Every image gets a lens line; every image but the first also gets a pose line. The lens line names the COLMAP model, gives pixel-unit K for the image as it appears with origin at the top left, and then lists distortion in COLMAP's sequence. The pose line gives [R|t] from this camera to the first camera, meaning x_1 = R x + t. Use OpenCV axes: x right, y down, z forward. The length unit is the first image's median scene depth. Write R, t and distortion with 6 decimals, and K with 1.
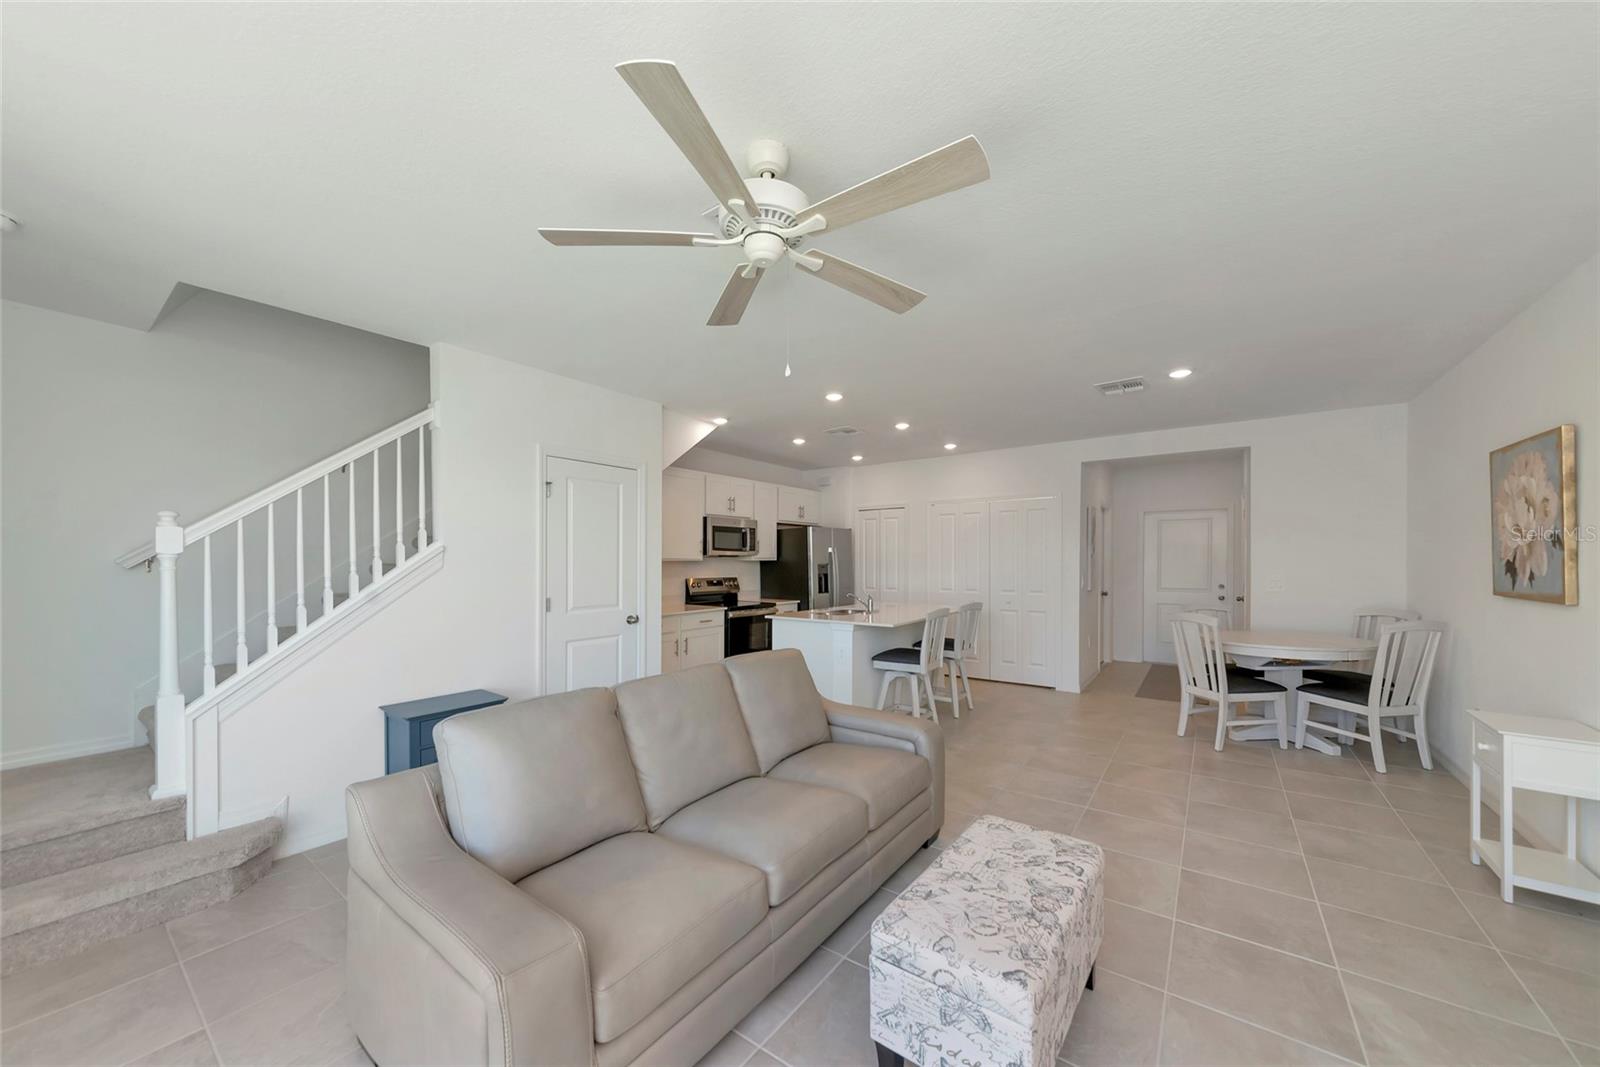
lens RADIAL K [[572.4, 0, 795.0], [0, 572.4, 563.6], [0, 0, 1]] dist [-0.002005, -0.000061]
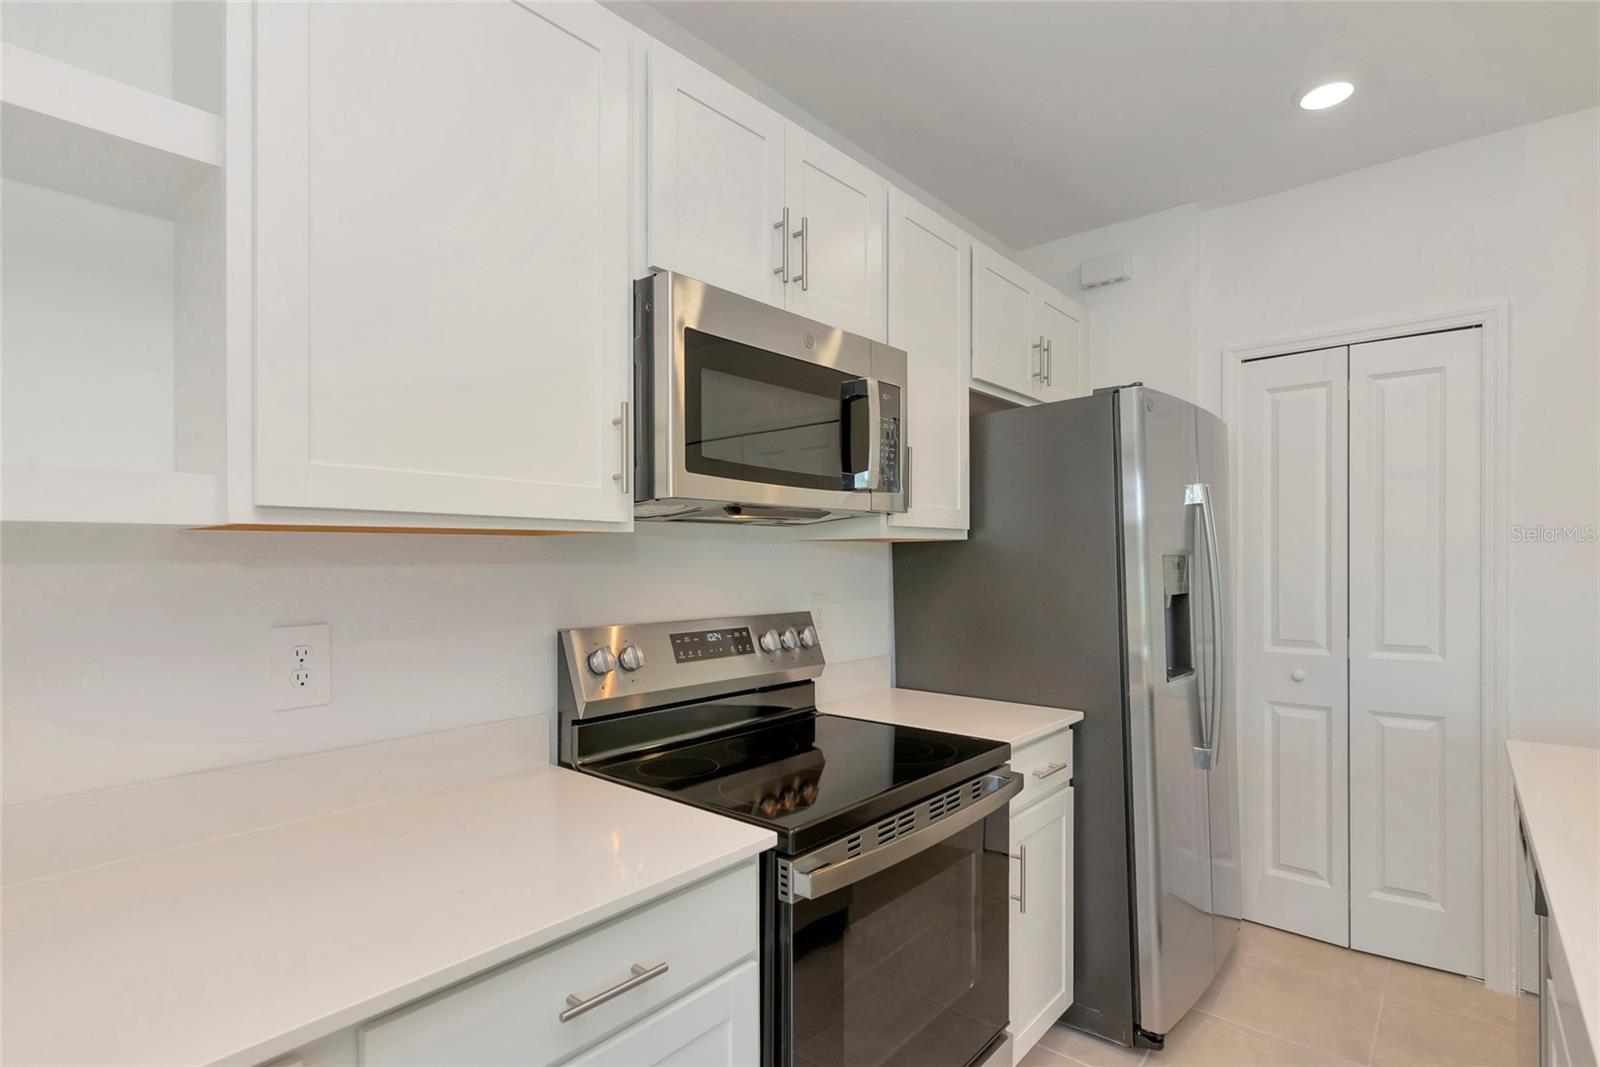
lens RADIAL K [[787.3, 0, 799.6], [0, 787.3, 556.4], [0, 0, 1]] dist [0.005683, 0.000085]
pose [[0.997283, -0.005800, -0.073436, -0.112233], [0.005239, 0.999956, -0.007827, 0.005061], [0.073478, 0.007422, 0.997269, 0.922913]]
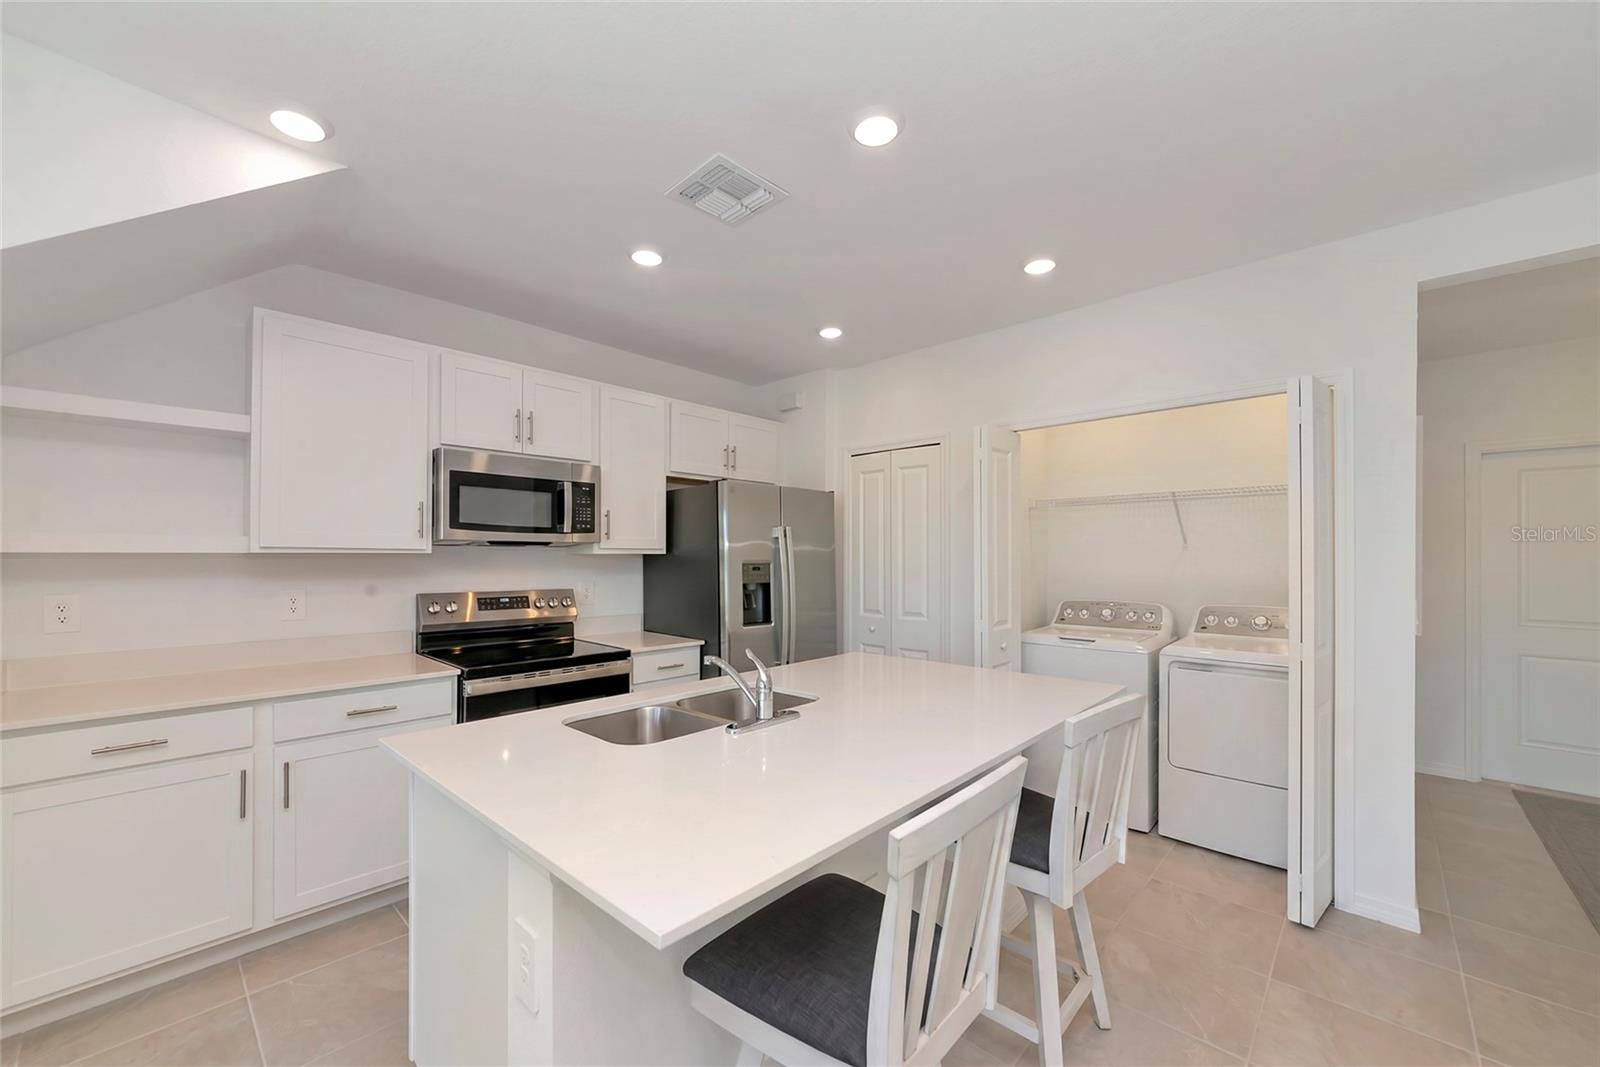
lens RADIAL K [[625.4, 0, 797.3], [0, 625.4, 549.3], [0, 0, 1]] dist [0.000046, -0.000035]
pose [[0.993313, 0.003524, -0.115402, 0.195081], [-0.005580, 0.999831, -0.017493, -0.001683], [0.115321, 0.018020, 0.993165, 0.690450]]
